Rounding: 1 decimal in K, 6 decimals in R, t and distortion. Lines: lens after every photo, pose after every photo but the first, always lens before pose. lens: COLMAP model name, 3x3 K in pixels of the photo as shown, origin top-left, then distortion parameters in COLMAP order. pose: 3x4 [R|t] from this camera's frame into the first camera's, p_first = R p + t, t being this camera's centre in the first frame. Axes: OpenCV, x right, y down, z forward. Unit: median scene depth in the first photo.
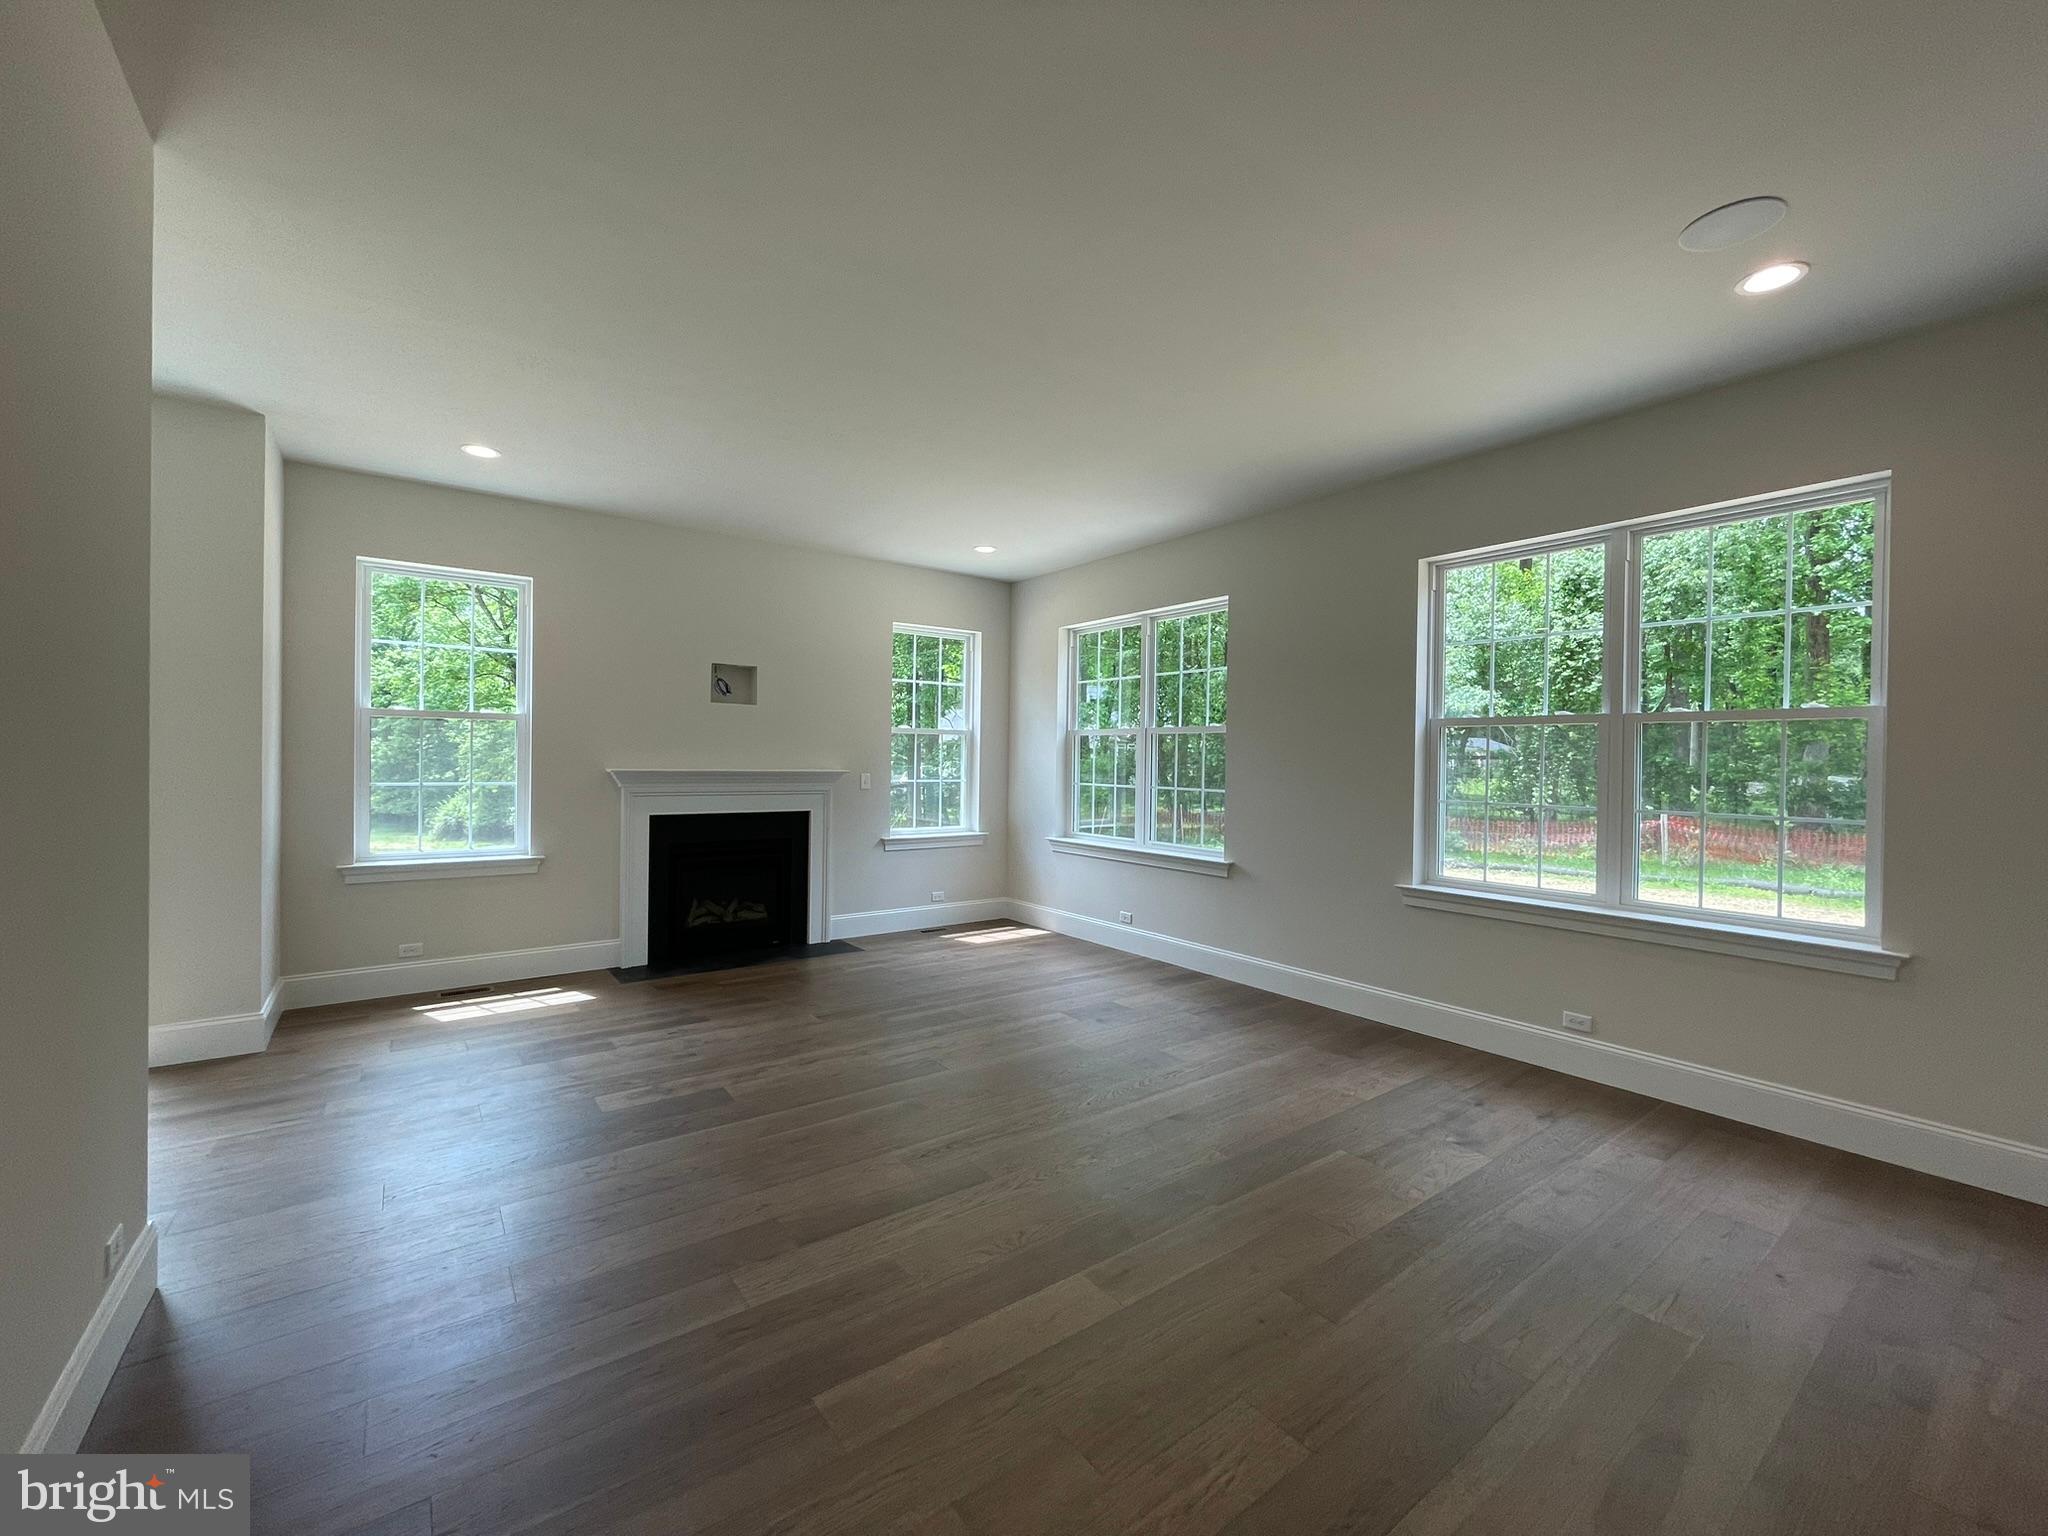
lens RADIAL K [[830.8, 0, 1024.0], [0, 830.8, 768.0], [0, 0, 1]] dist [-0.002026, -0.000162]
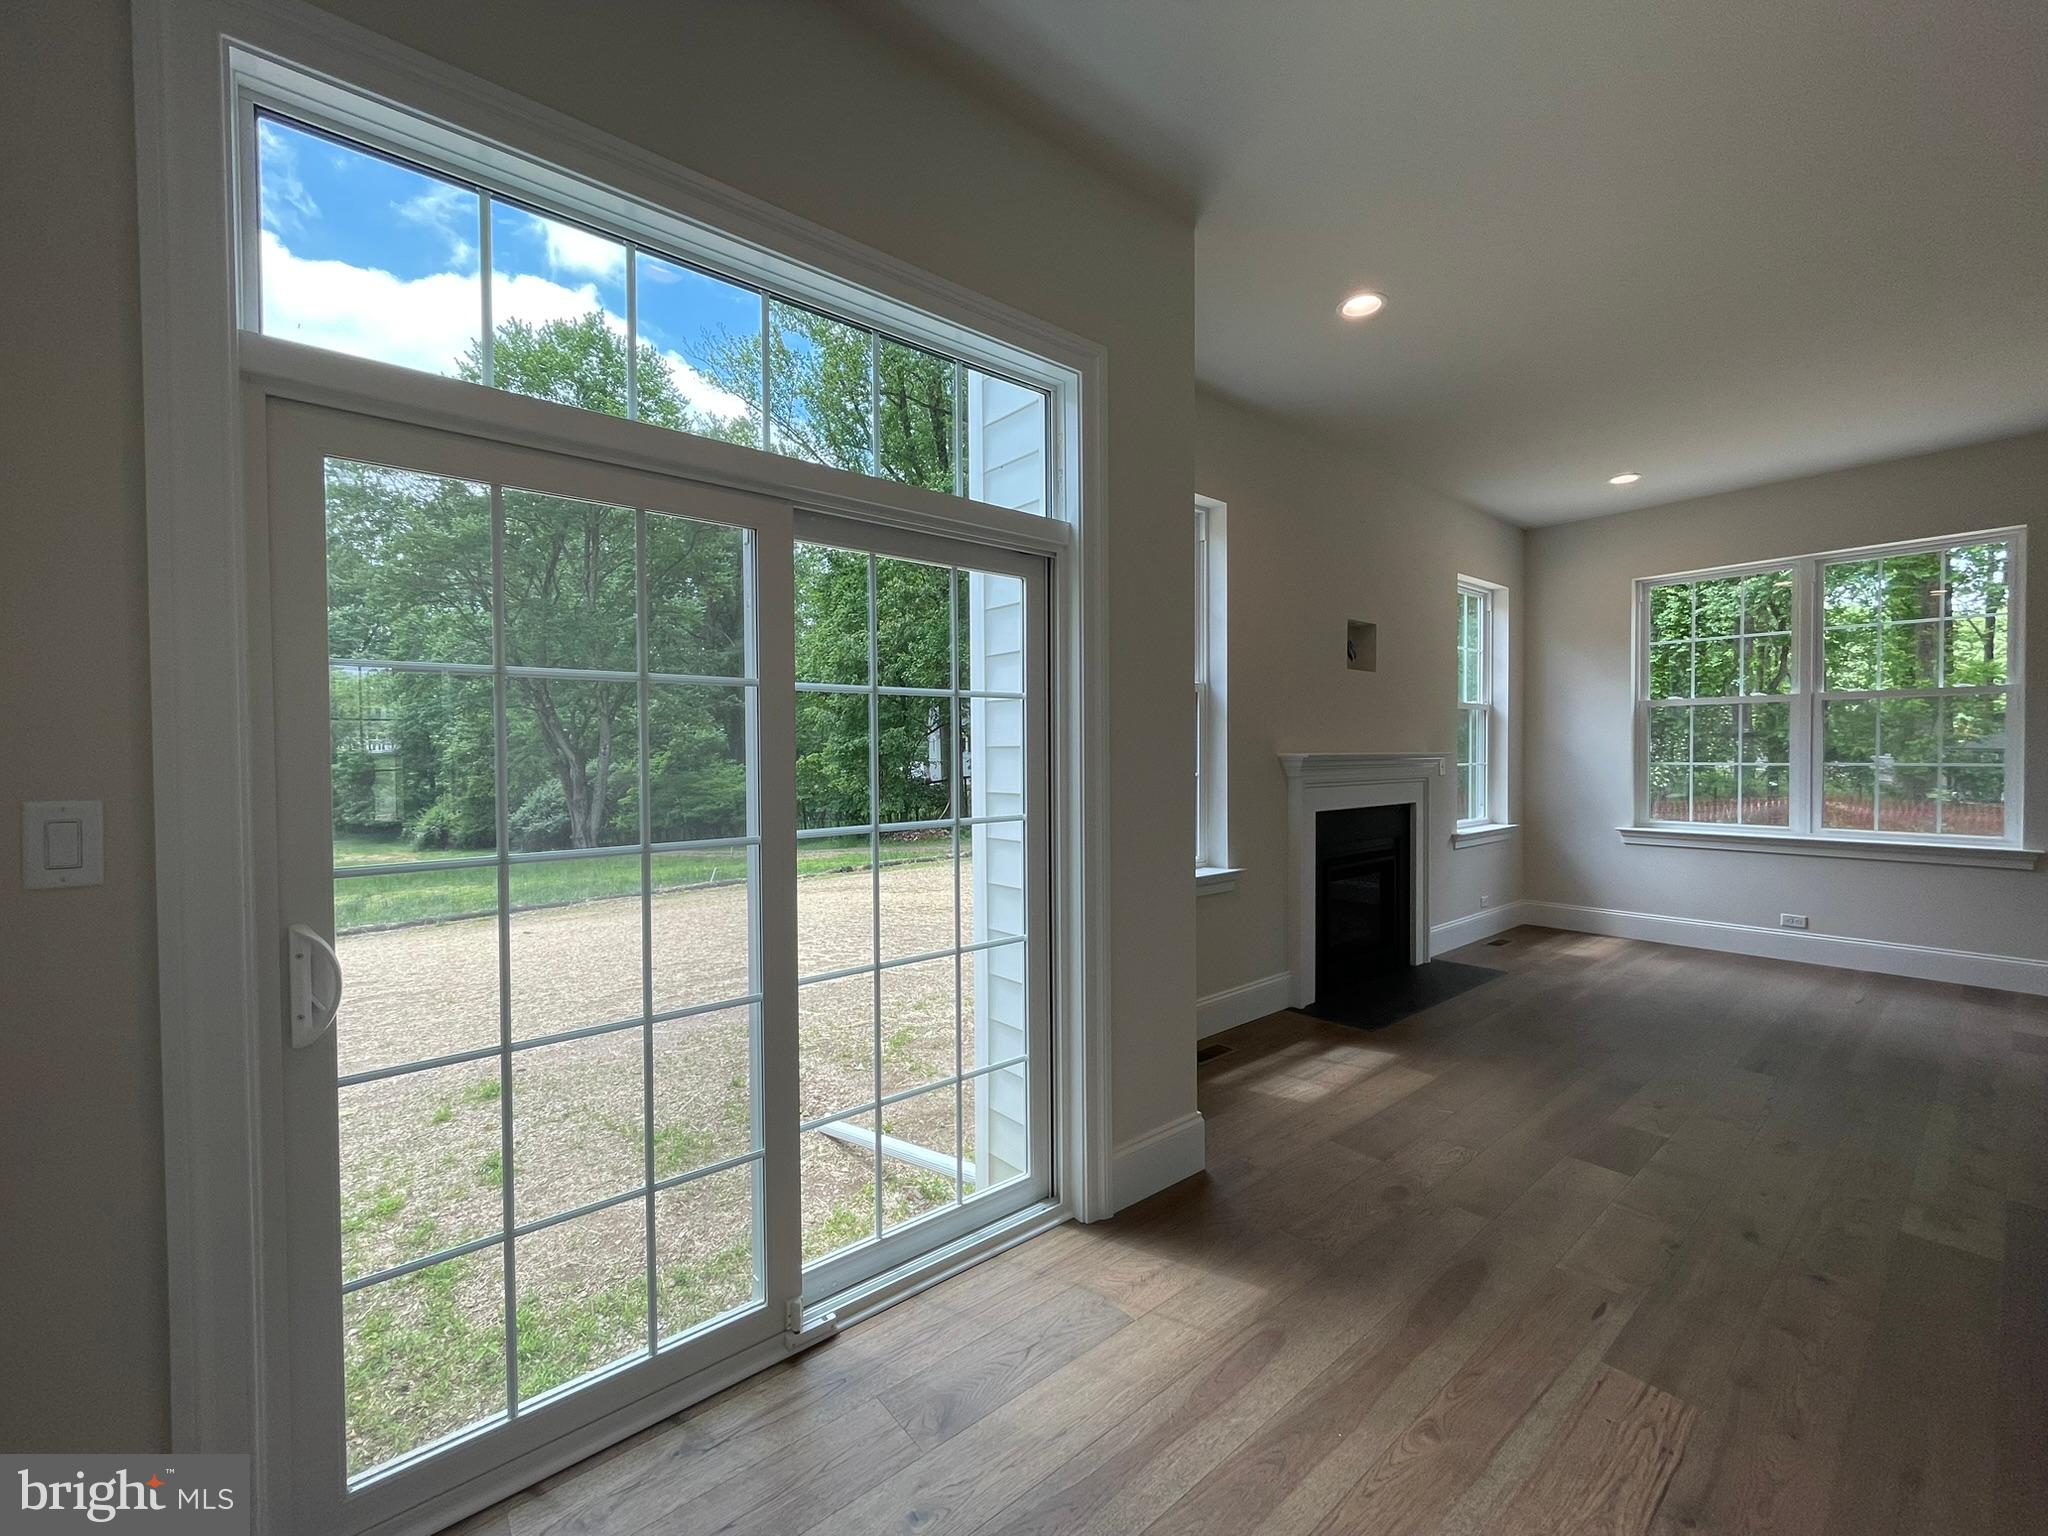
lens RADIAL K [[830.8, 0, 1024.0], [0, 830.8, 768.0], [0, 0, 1]] dist [-0.002026, -0.000162]
pose [[0.998488, -0.022756, 0.050044, -0.658308], [0.022375, 0.999716, 0.008160, 0.002821], [-0.050216, -0.007028, 0.998714, 0.202619]]
